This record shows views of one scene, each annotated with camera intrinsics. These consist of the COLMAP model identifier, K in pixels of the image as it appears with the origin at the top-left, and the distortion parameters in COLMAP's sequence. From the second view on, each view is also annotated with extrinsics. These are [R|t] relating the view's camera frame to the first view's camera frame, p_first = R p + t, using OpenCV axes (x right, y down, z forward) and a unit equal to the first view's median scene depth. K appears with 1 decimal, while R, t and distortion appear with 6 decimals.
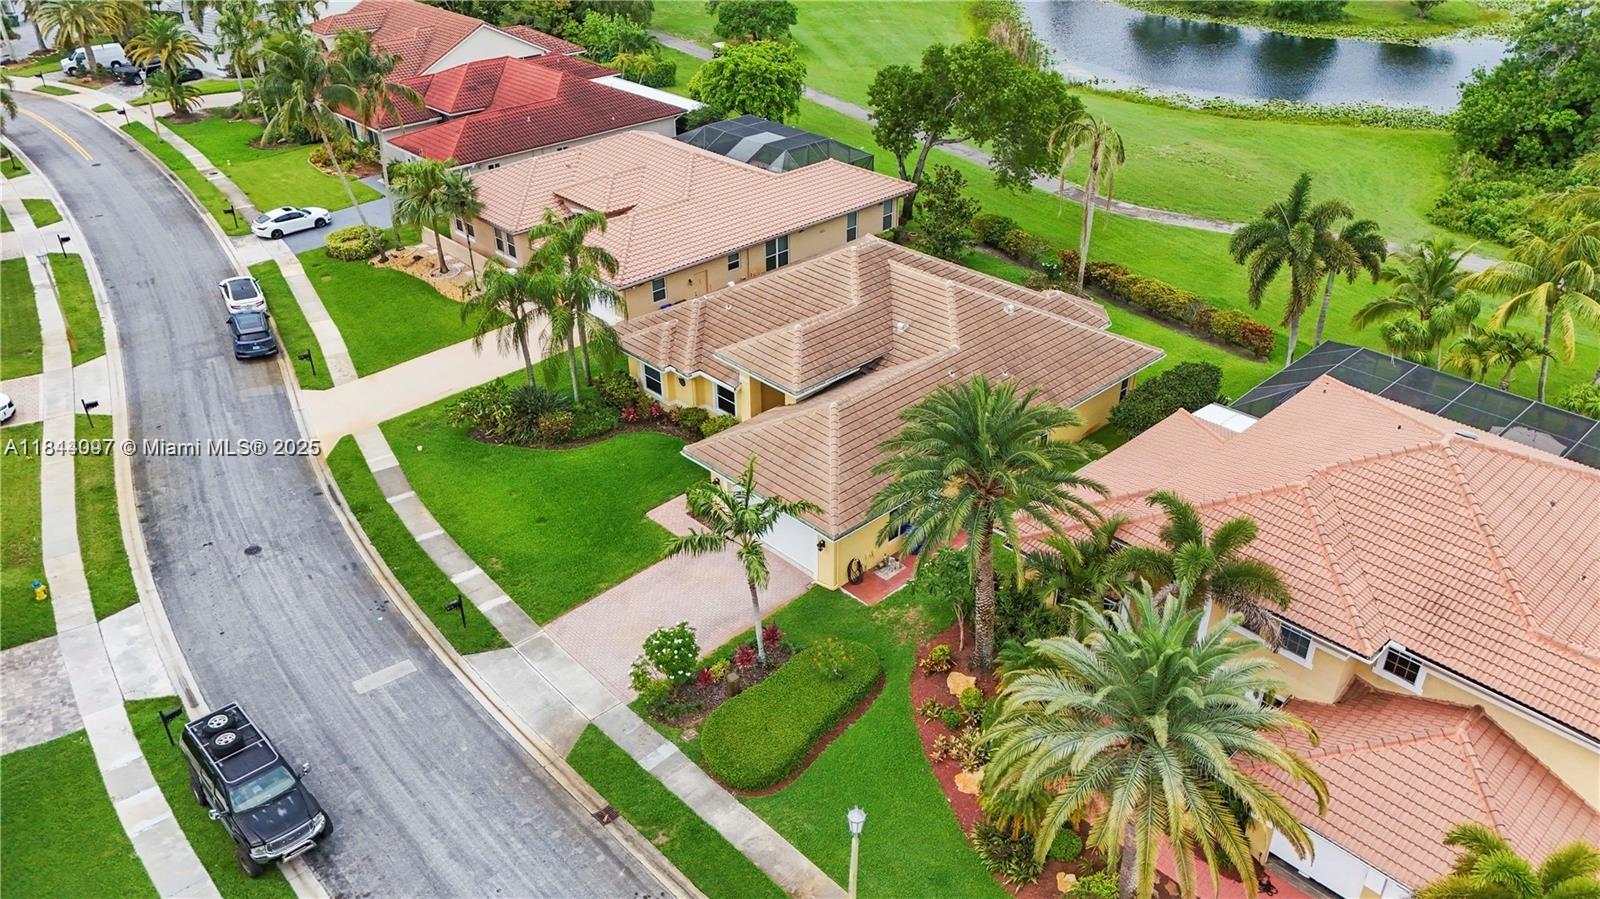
lens RADIAL K [[1182.2, 0, 797.0], [0, 1182.2, 455.6], [0, 0, 1]] dist [0.070600, -0.065370]
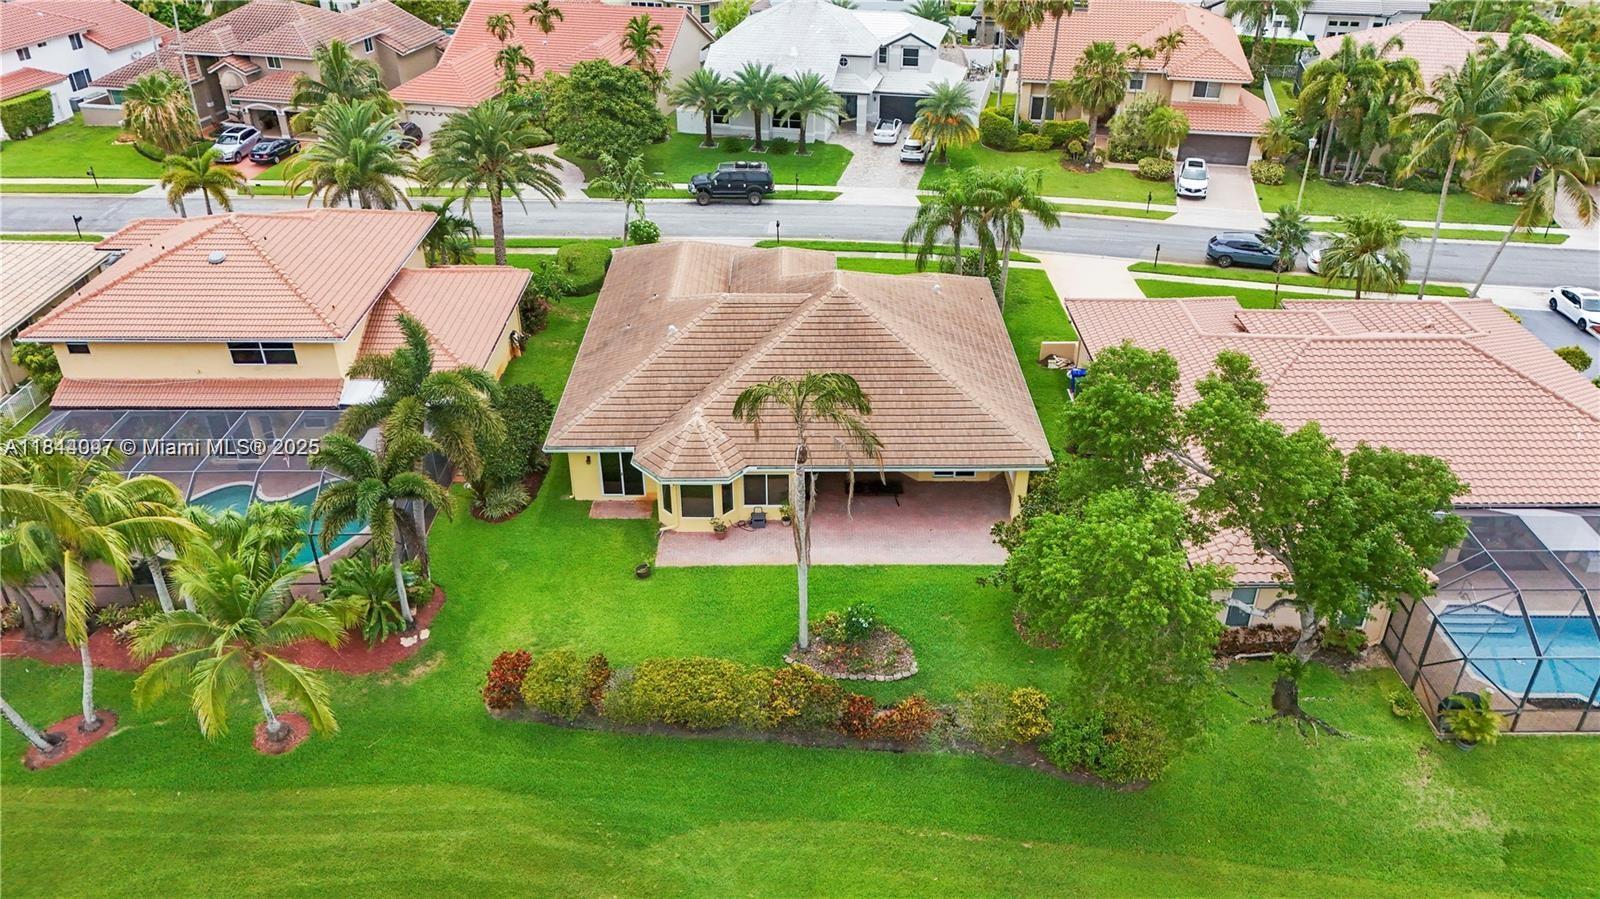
lens RADIAL K [[1182.2, 0, 794.3], [0, 1182.2, 453.6], [0, 0, 1]] dist [0.070600, -0.065370]
pose [[-0.687980, 0.378530, -0.619192, 0.801130], [-0.368204, 0.553172, 0.747279, -0.883444], [0.625387, 0.742102, -0.241195, 1.466672]]
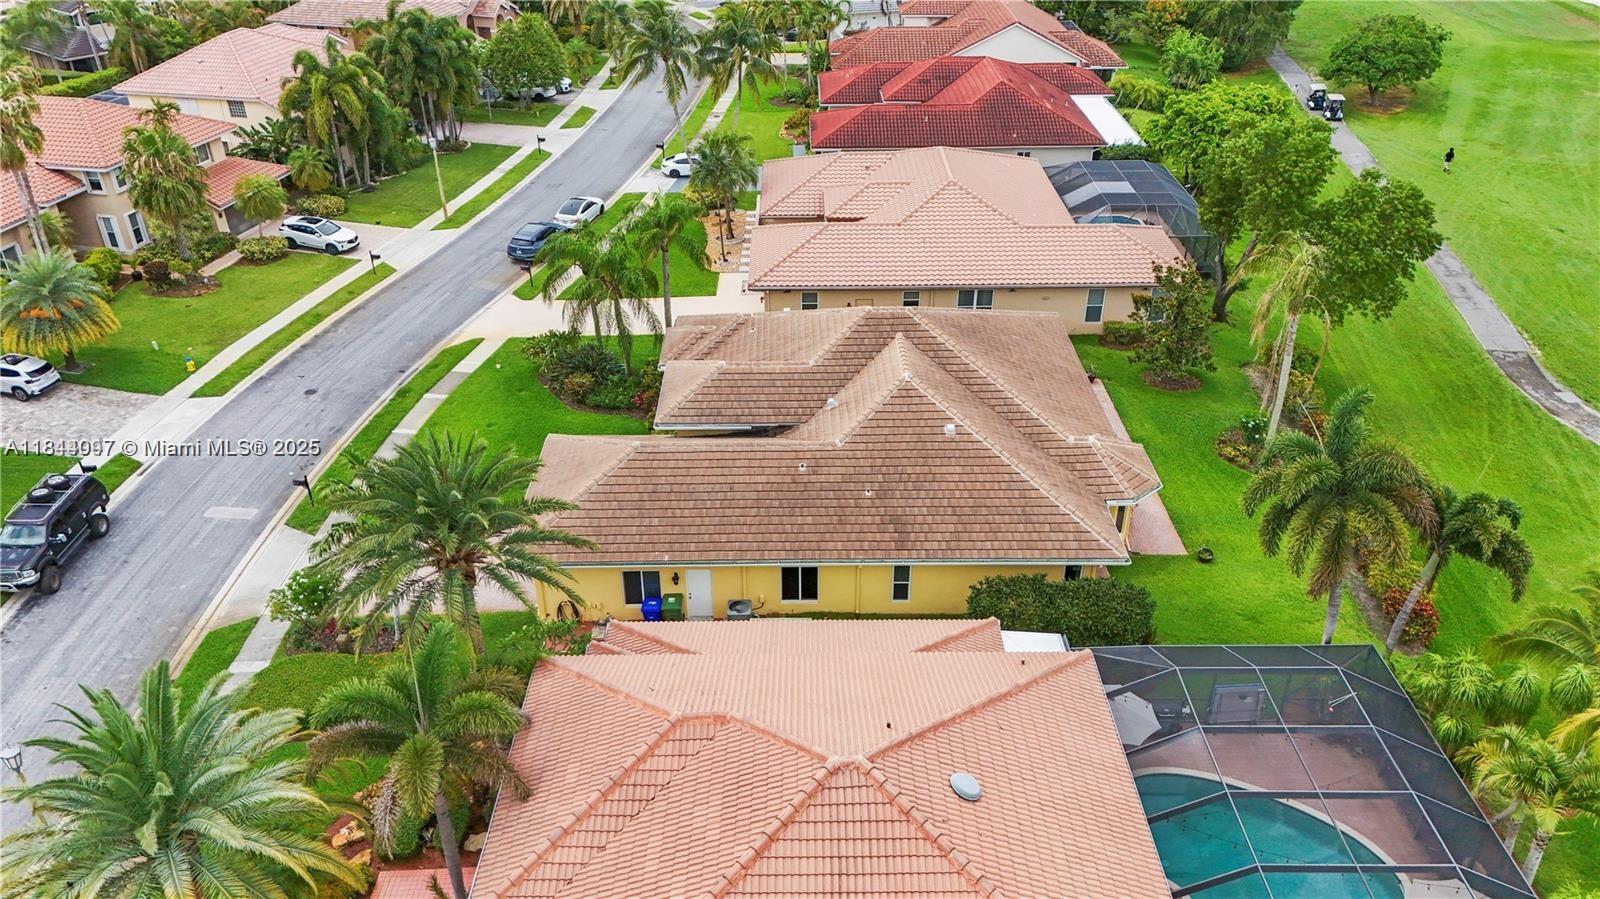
lens RADIAL K [[1182.2, 0, 803.7], [0, 1182.2, 446.2], [0, 0, 1]] dist [0.070600, -0.065370]
pose [[0.731752, 0.350569, -0.584499, 0.633890], [-0.351521, 0.928838, 0.117015, -0.184659], [0.583927, 0.119838, 0.802912, 0.301107]]
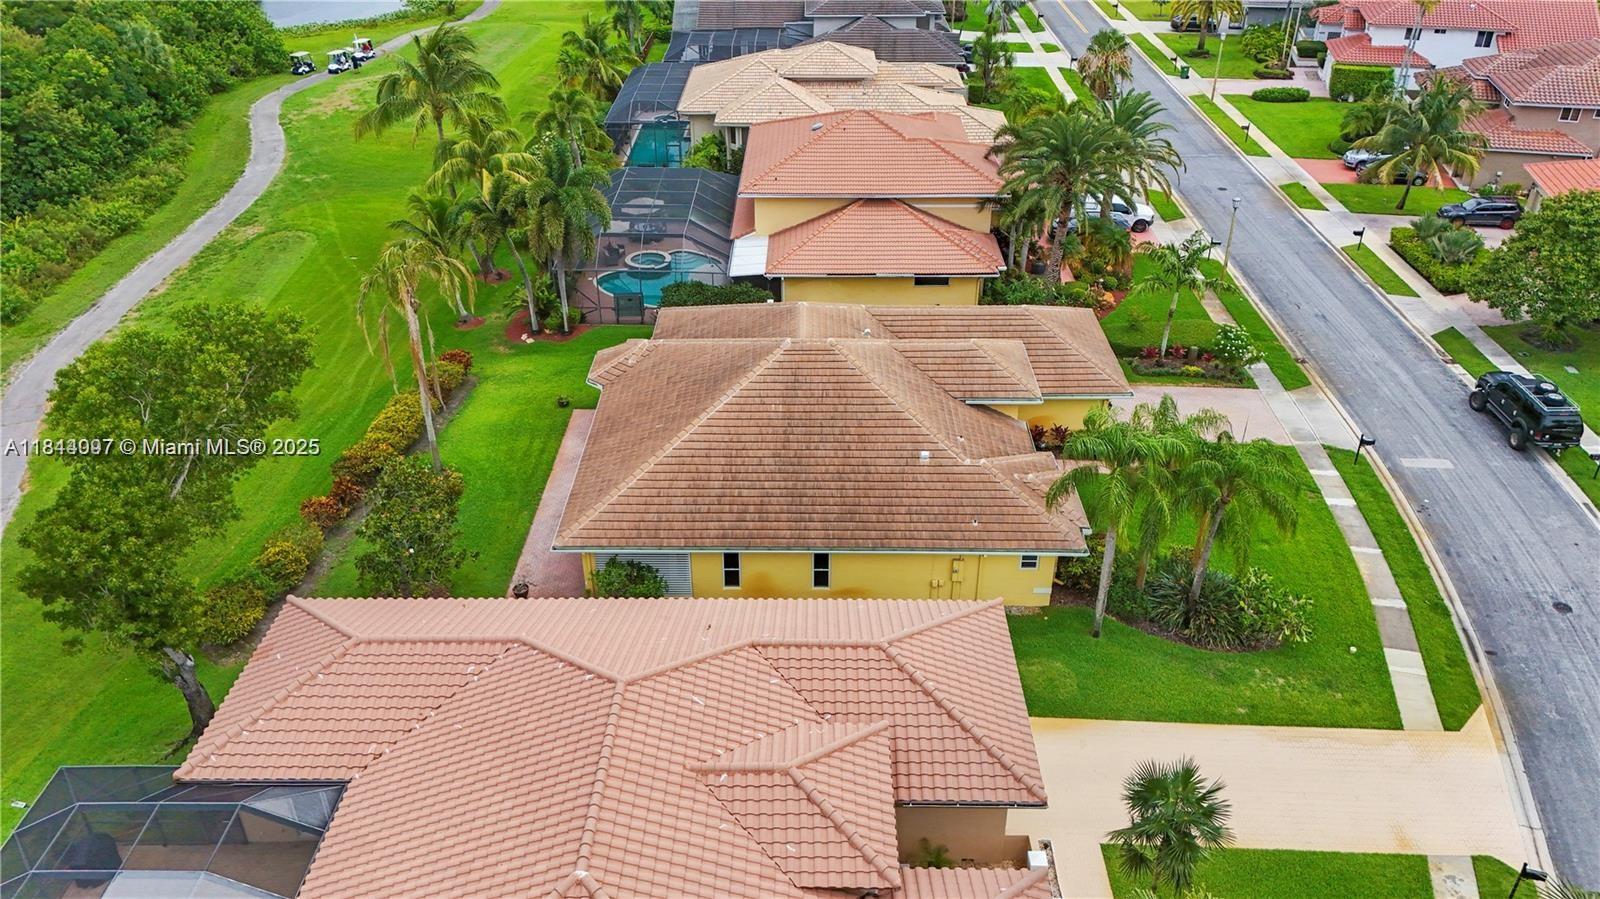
lens RADIAL K [[1182.2, 0, 812.1], [0, 1182.2, 446.0], [0, 0, 1]] dist [0.070600, -0.065370]
pose [[-0.724420, -0.349218, 0.594359, -0.523401], [0.356560, 0.548086, 0.756615, -0.865647], [-0.589984, 0.760032, -0.272528, 1.443615]]
